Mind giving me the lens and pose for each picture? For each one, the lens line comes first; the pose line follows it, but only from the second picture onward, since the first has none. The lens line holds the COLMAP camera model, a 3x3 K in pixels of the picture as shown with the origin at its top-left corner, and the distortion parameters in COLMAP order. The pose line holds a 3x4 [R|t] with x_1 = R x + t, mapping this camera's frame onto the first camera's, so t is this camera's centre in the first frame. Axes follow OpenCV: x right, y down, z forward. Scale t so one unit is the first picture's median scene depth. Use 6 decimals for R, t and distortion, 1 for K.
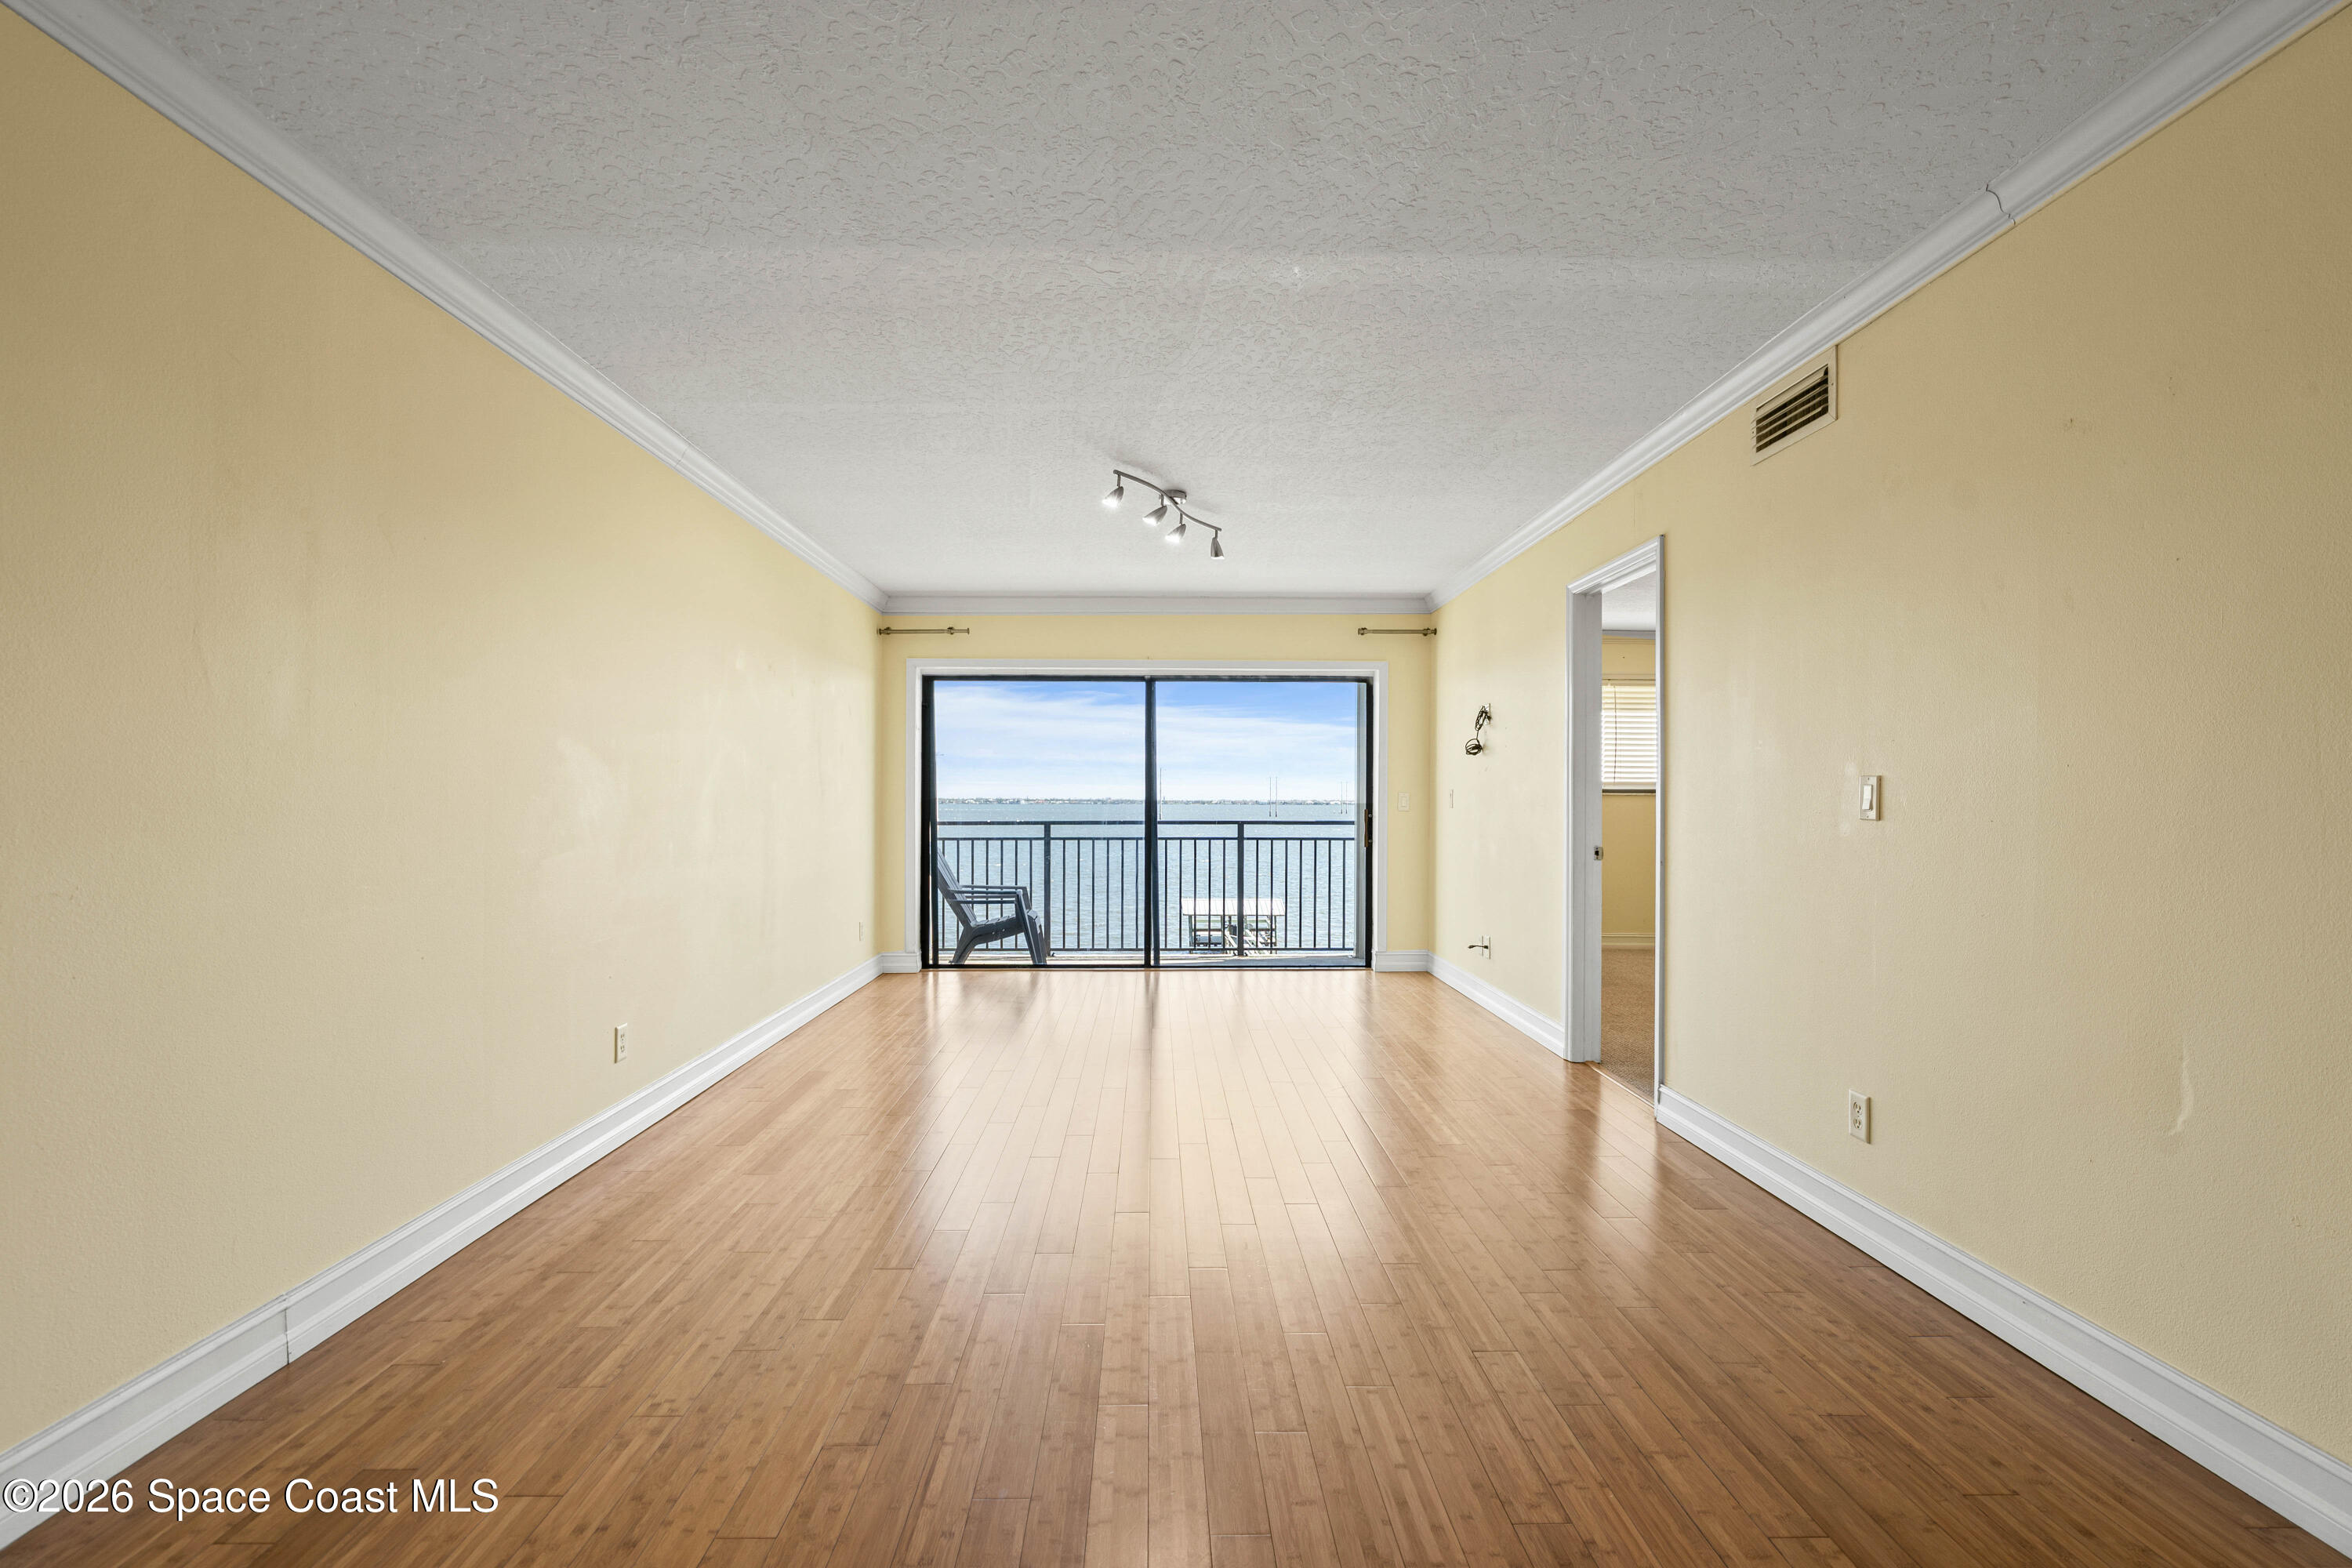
lens RADIAL K [[1082.0, 0, 1148.7], [0, 1082.0, 813.7], [0, 0, 1]] dist [-0.007685, 0.002761]
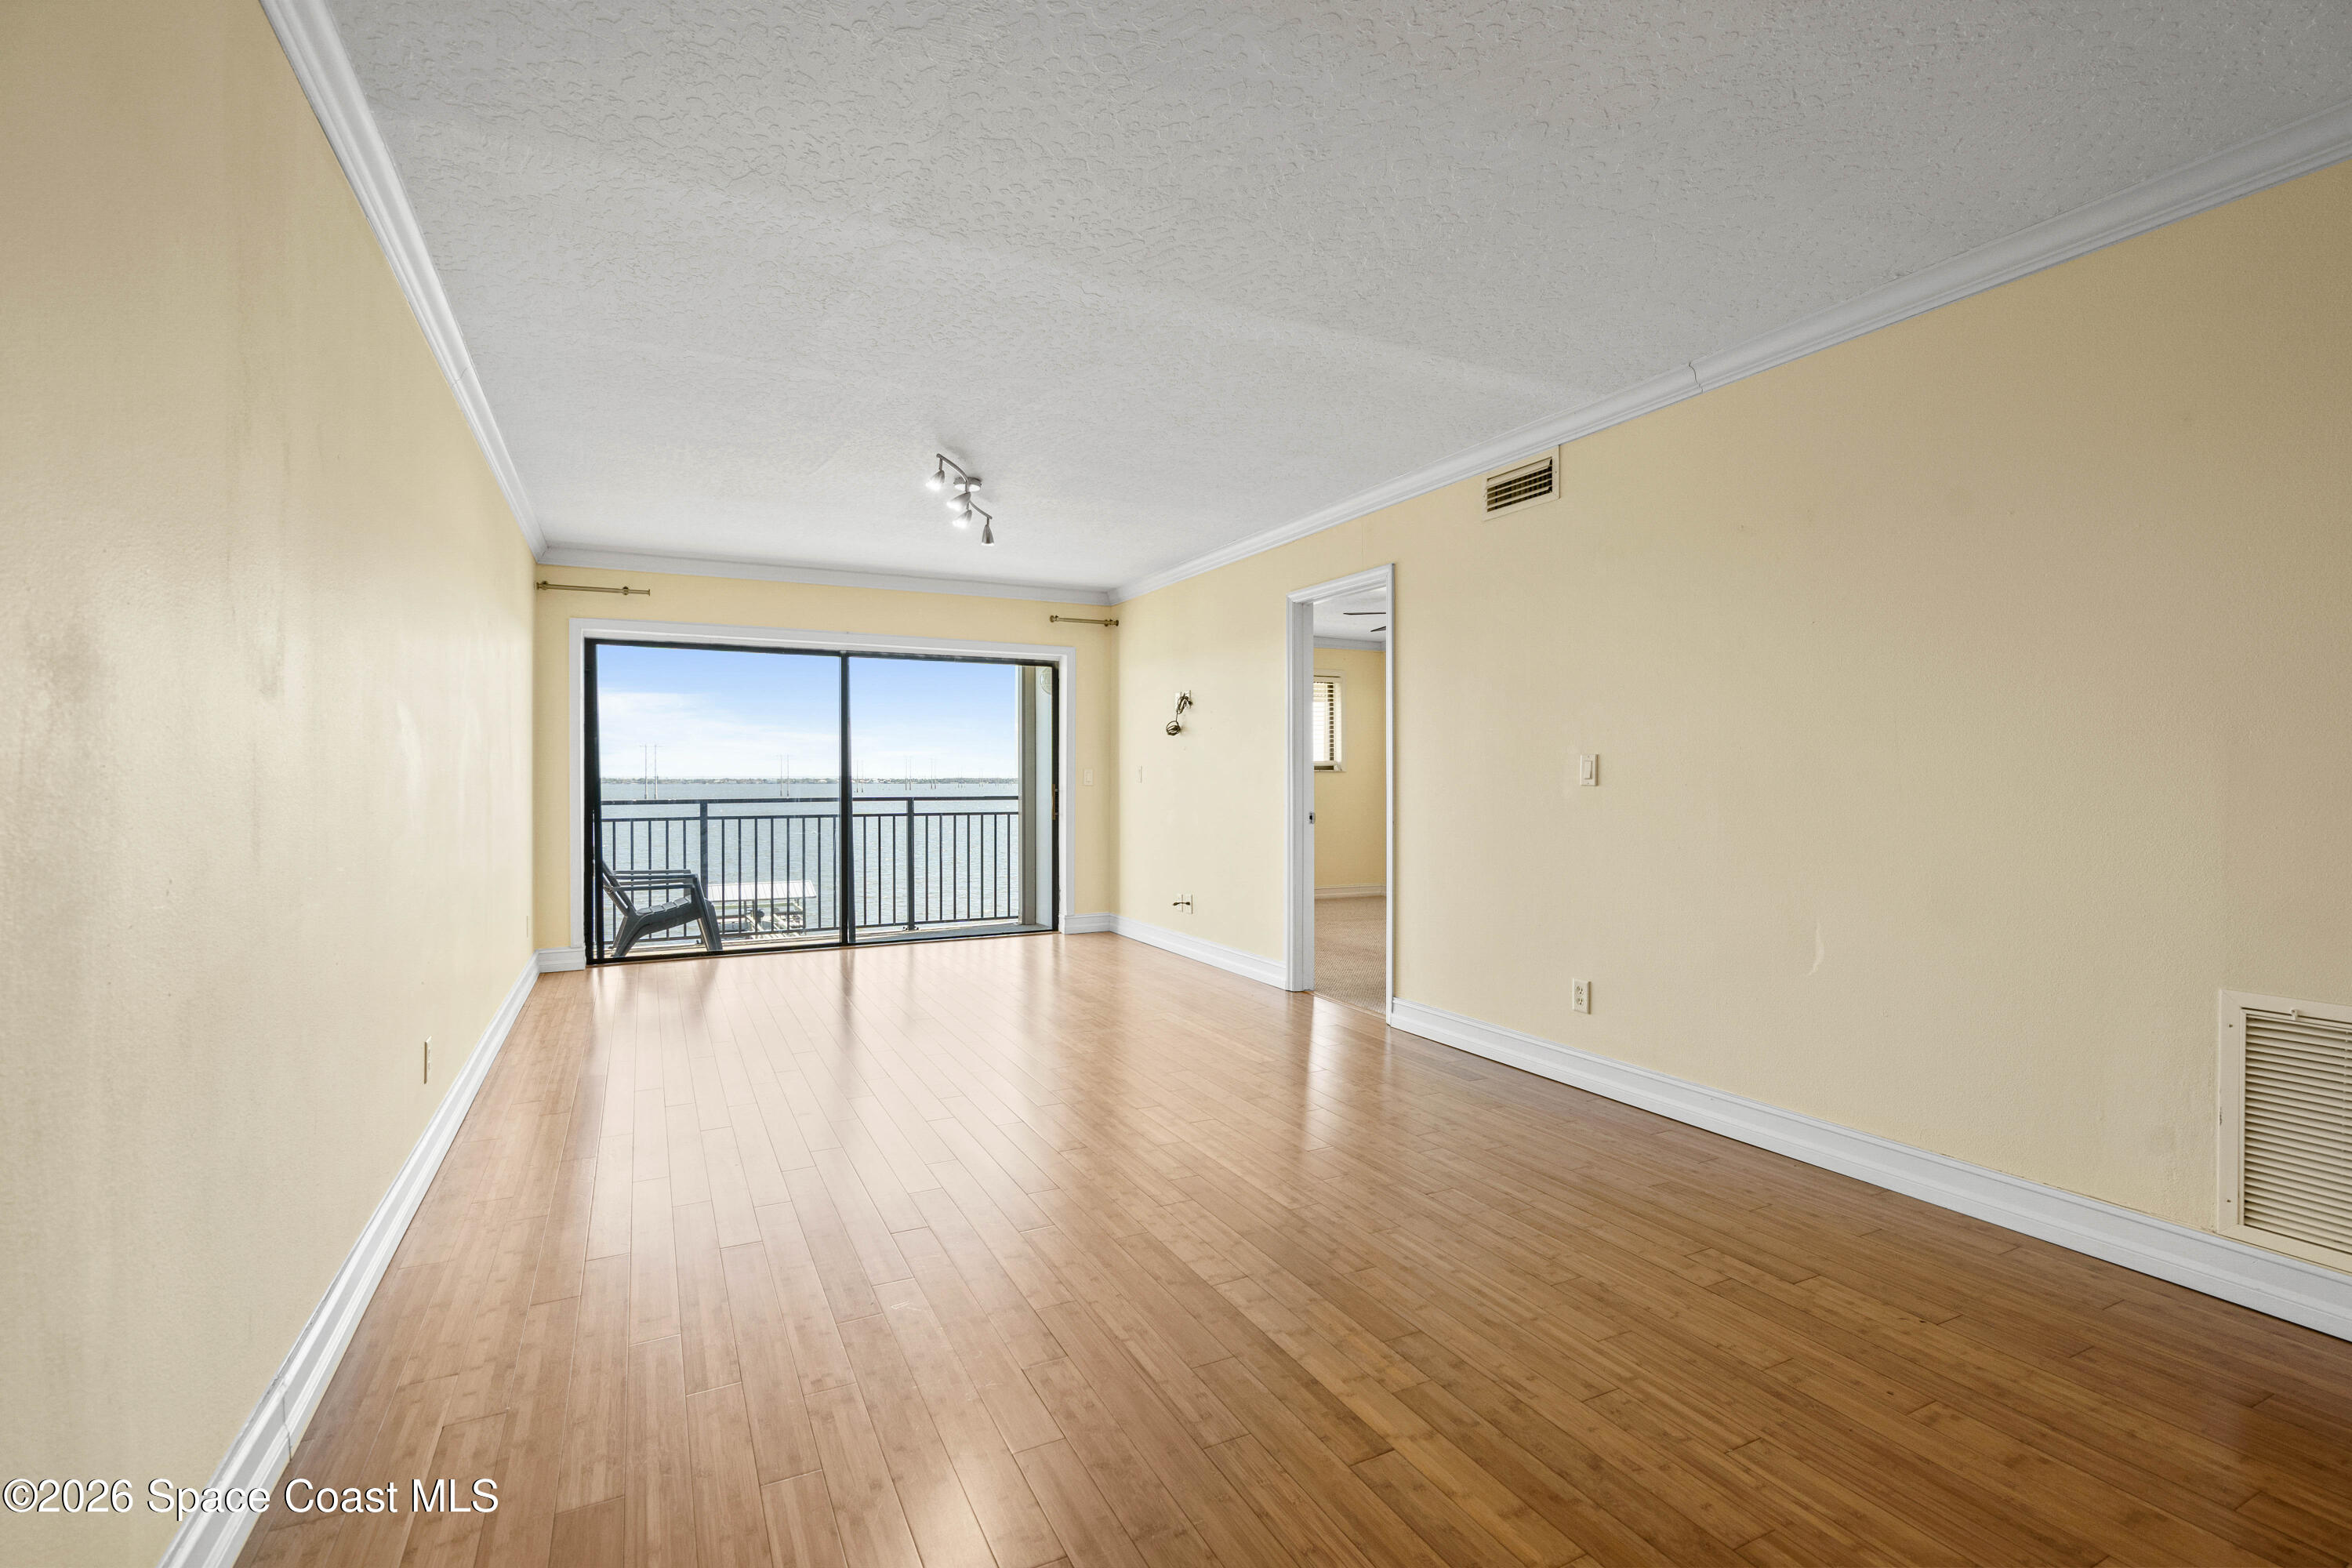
lens RADIAL K [[1082.0, 0, 1153.3], [0, 1082.0, 795.3], [0, 0, 1]] dist [-0.007685, 0.002761]
pose [[0.897882, -0.011070, 0.440097, -0.255241], [0.009499, 0.999938, 0.005772, 0.002492], [-0.440134, -0.001002, 0.897932, -0.011617]]
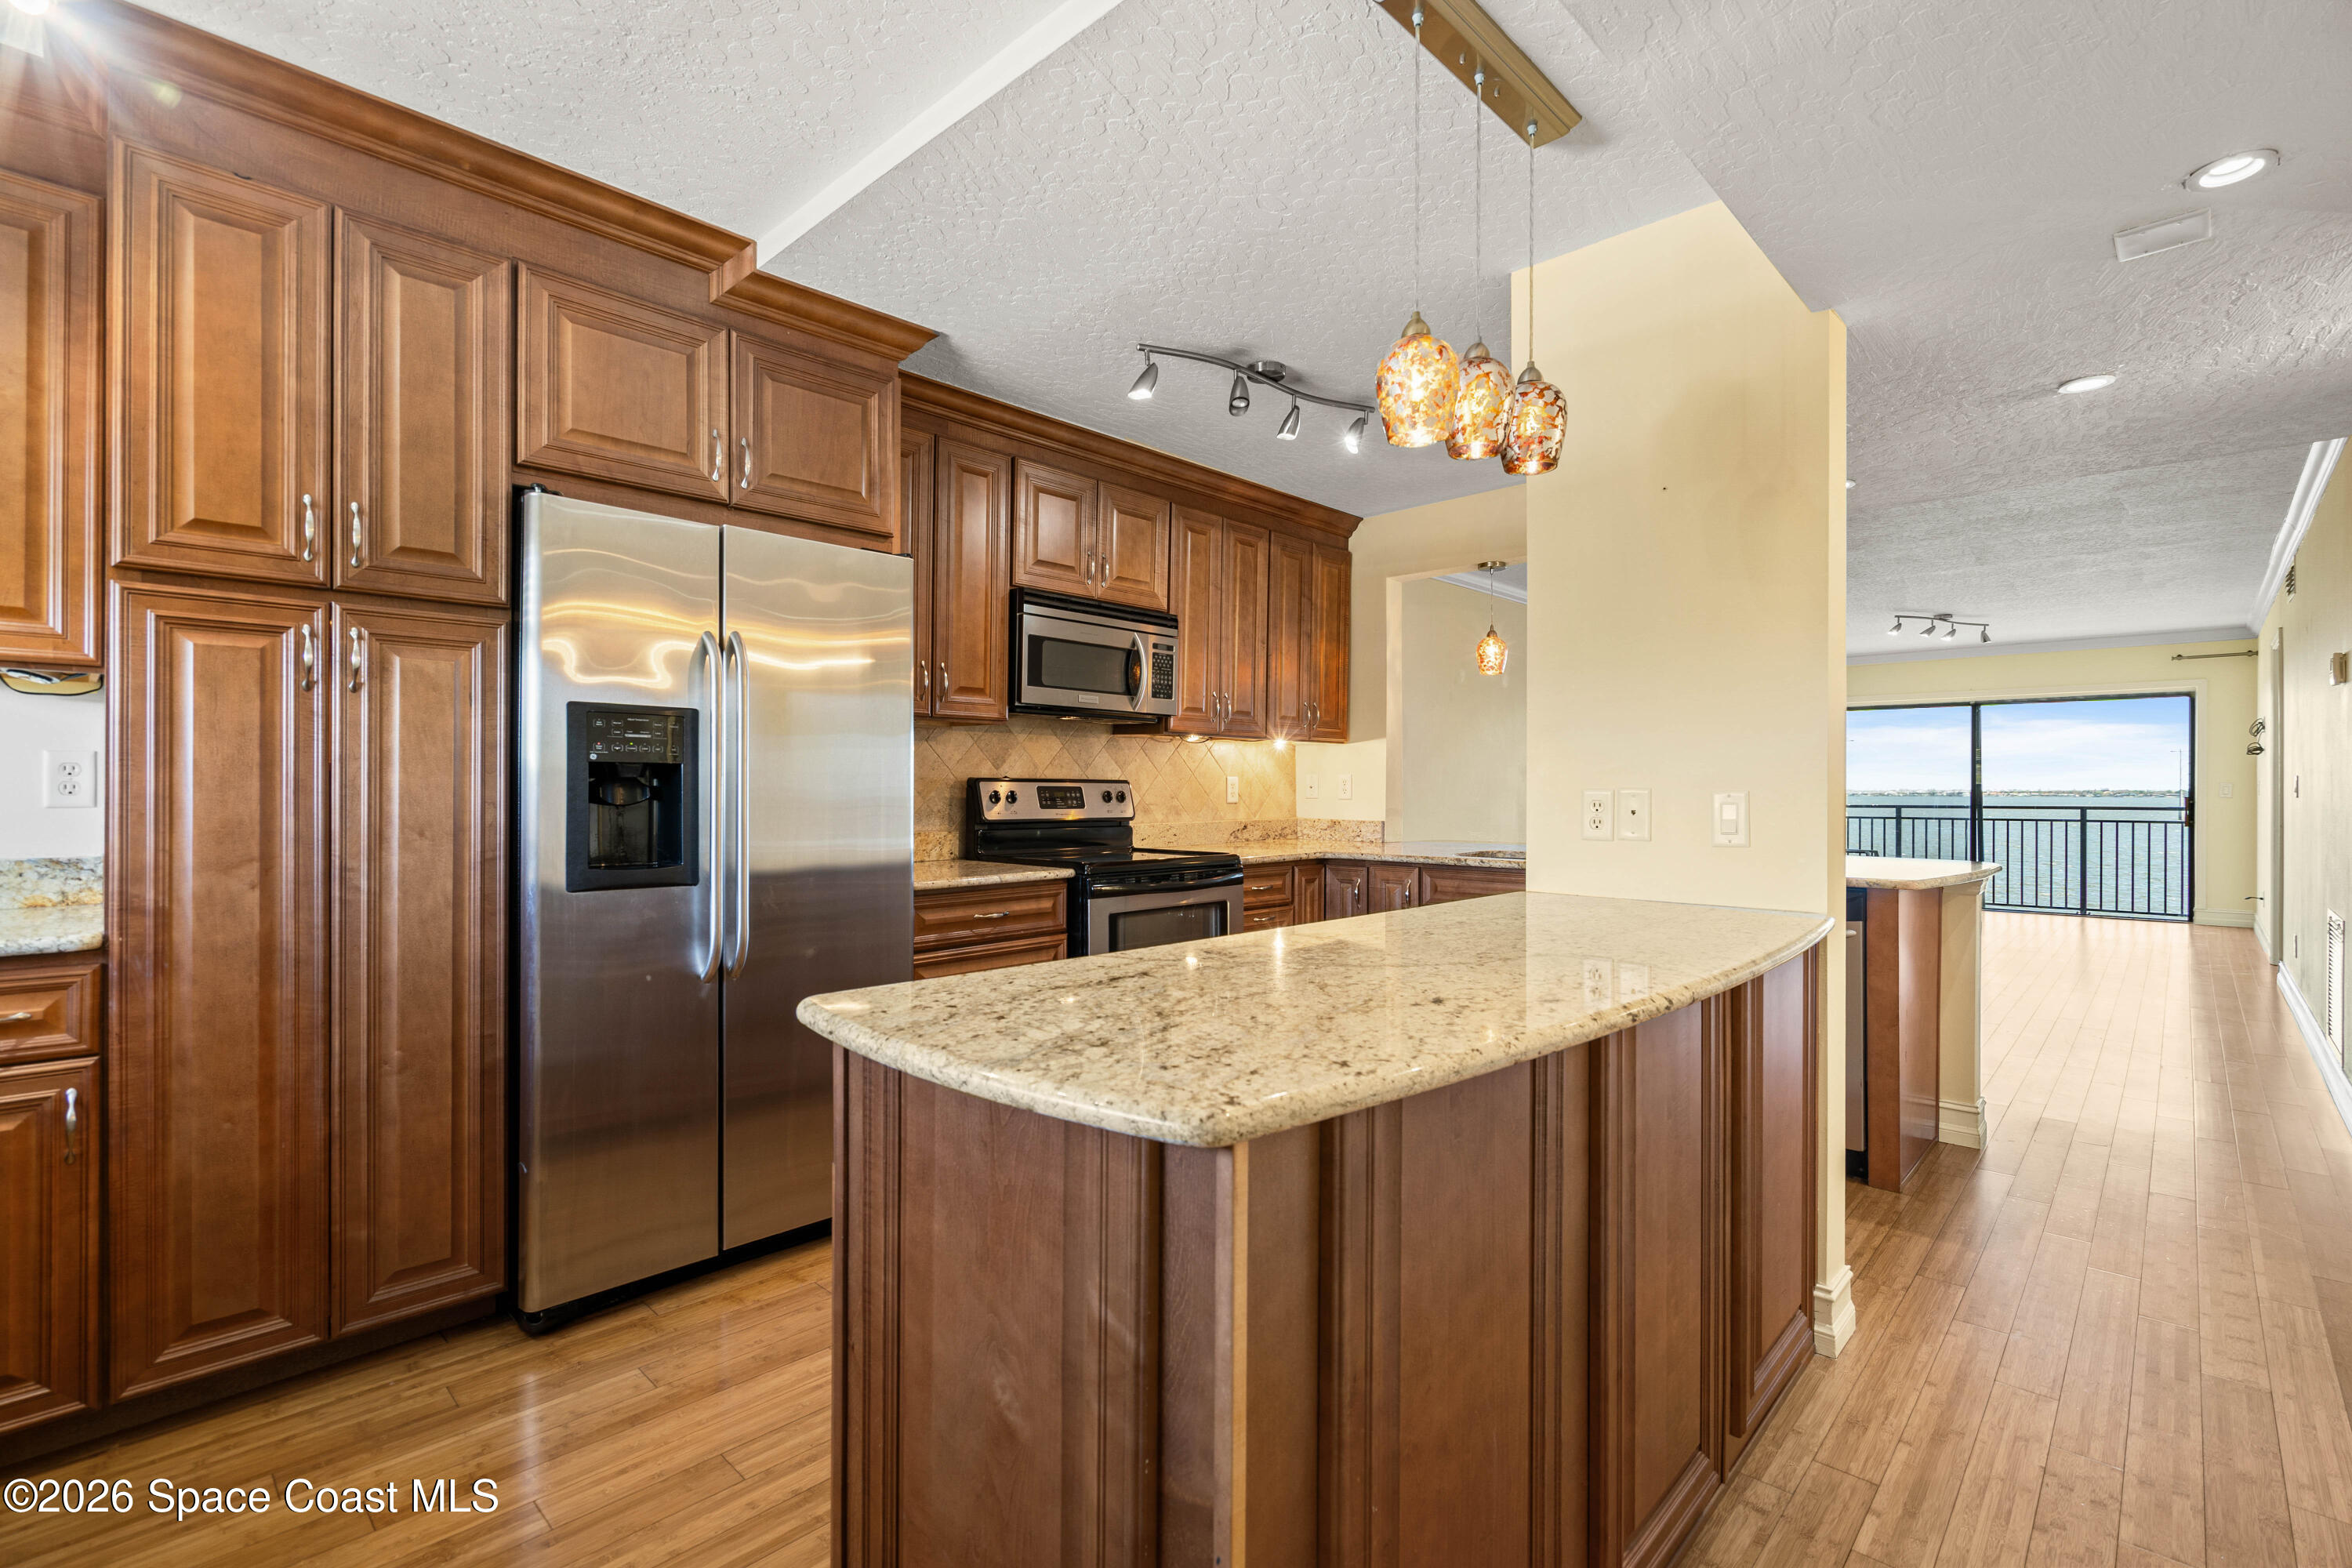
lens RADIAL K [[1082.0, 0, 1166.8], [0, 1082.0, 787.4], [0, 0, 1]] dist [-0.007685, 0.002761]
pose [[0.724898, -0.003537, -0.688847, 0.289102], [-0.007960, 0.999877, -0.013511, 0.015858], [0.688810, 0.015277, 0.724781, -1.046034]]
